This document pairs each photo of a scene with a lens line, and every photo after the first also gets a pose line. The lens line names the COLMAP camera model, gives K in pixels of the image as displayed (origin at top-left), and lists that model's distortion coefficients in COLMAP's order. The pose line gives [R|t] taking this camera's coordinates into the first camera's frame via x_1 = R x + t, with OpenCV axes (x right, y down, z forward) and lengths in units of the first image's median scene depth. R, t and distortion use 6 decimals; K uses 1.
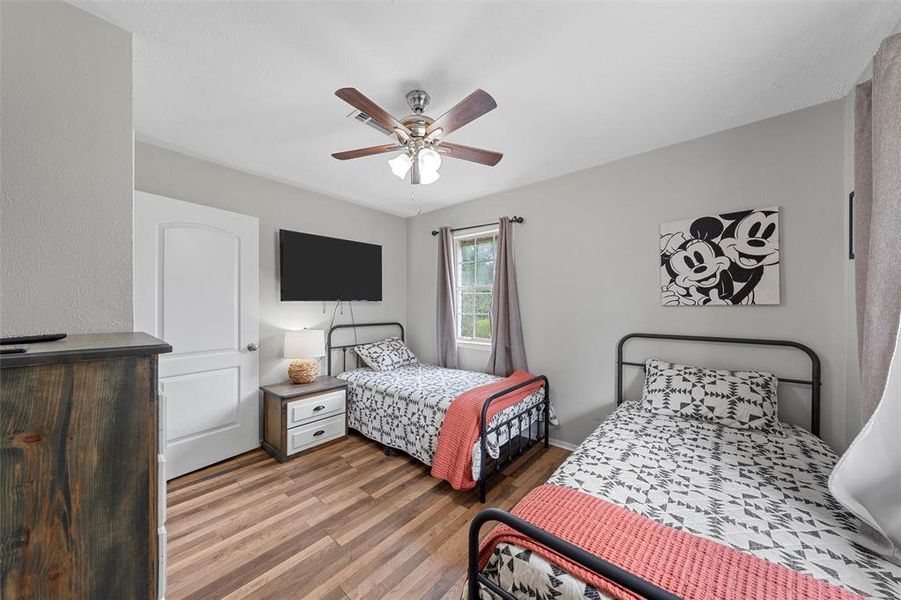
lens RADIAL K [[305.8, 0, 449.3], [0, 305.8, 299.2], [0, 0, 1]] dist [-0.000837, -0.000108]
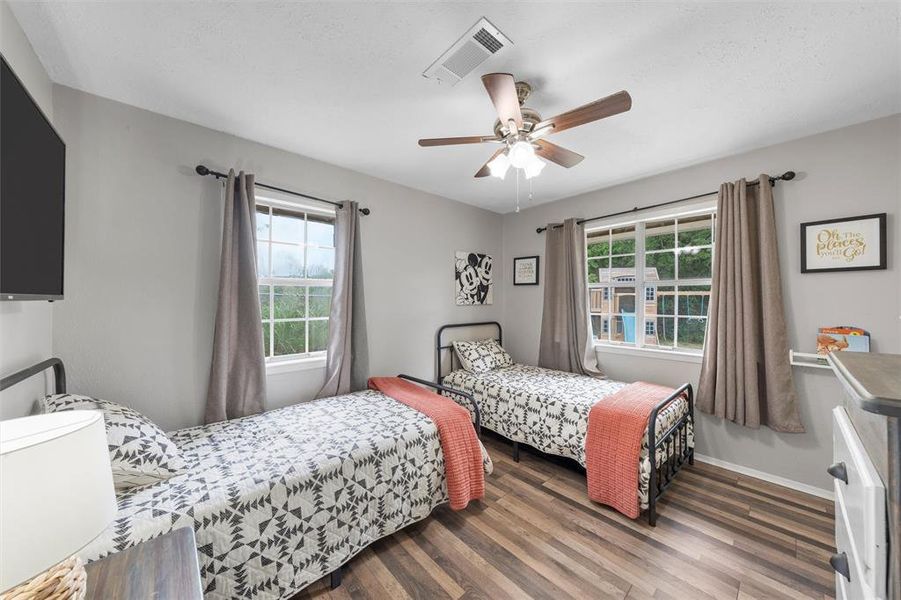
lens RADIAL K [[305.8, 0, 449.3], [0, 305.8, 299.2], [0, 0, 1]] dist [-0.000837, -0.000108]
pose [[0.137858, 0.009683, 0.990405, -0.862797], [-0.013172, 0.999882, -0.007942, 0.004065], [-0.990364, -0.011951, 0.137969, 0.882782]]
